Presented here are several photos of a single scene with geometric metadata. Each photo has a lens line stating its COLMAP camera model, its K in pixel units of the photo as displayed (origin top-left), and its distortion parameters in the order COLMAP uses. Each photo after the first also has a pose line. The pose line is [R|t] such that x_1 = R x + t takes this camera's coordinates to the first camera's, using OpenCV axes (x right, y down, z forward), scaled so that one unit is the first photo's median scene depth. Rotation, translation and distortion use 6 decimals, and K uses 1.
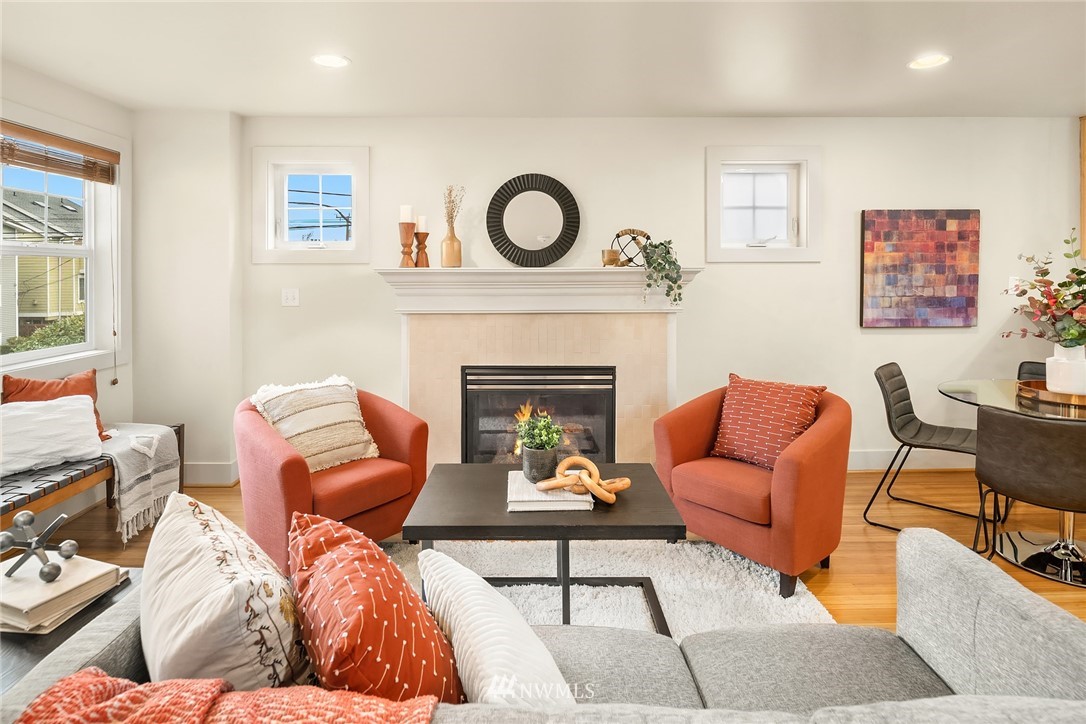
lens RADIAL K [[585.3, 0, 533.9], [0, 585.3, 274.4], [0, 0, 1]] dist [-0.002650, -0.006653]
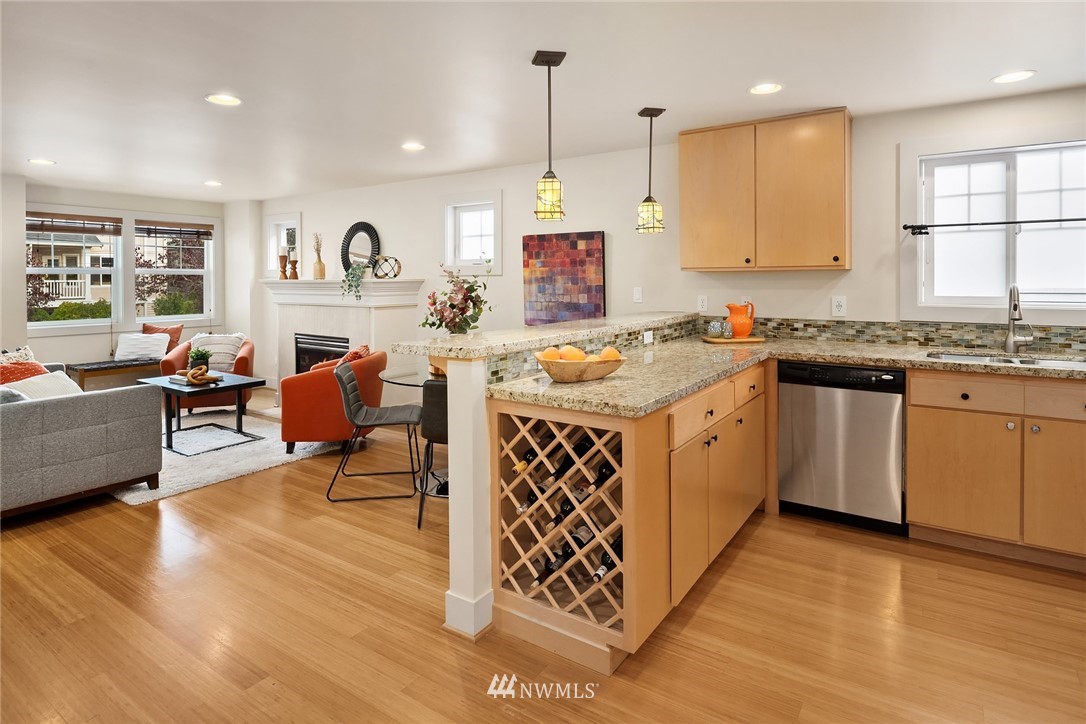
lens RADIAL K [[585.3, 0, 545.3], [0, 585.3, 283.6], [0, 0, 1]] dist [-0.002650, -0.006653]
pose [[0.822902, 0.005017, -0.568162, 1.409367], [-0.001903, 0.999980, 0.006073, -0.010516], [0.568181, -0.003916, 0.822895, -0.055358]]
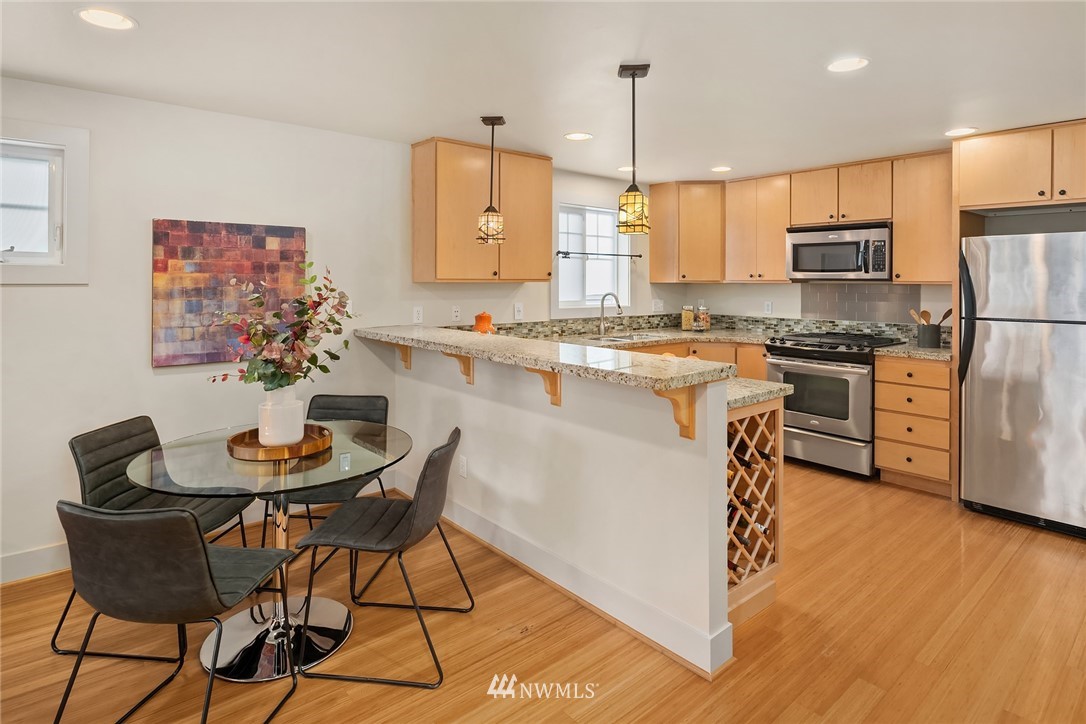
lens RADIAL K [[585.3, 0, 543.4], [0, 585.3, 279.2], [0, 0, 1]] dist [-0.002650, -0.006653]
pose [[0.767021, 0.008297, 0.641568, 0.483169], [-0.000295, 0.999921, -0.012579, -0.019583], [-0.641622, 0.009459, 0.766963, 0.061125]]
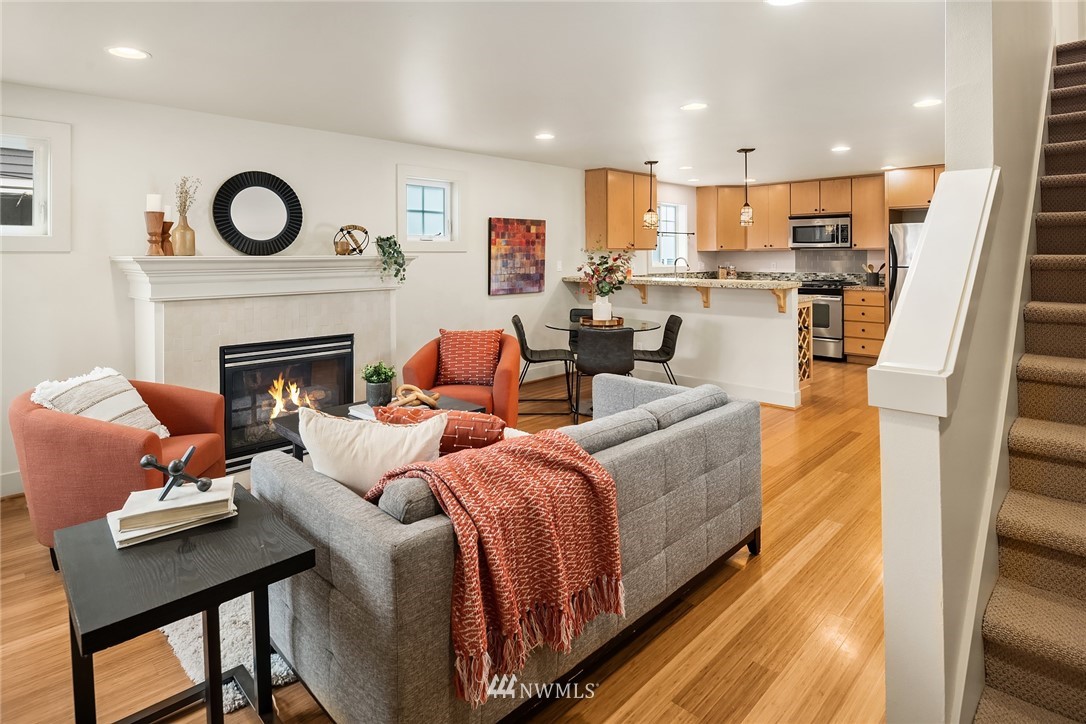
lens RADIAL K [[585.3, 0, 545.7], [0, 585.3, 253.3], [0, 0, 1]] dist [-0.002650, -0.006653]
pose [[0.706706, 0.002064, 0.707505, -0.417985], [0.009211, 0.999884, -0.012118, 0.002313], [-0.707448, 0.015081, 0.706605, -0.170816]]
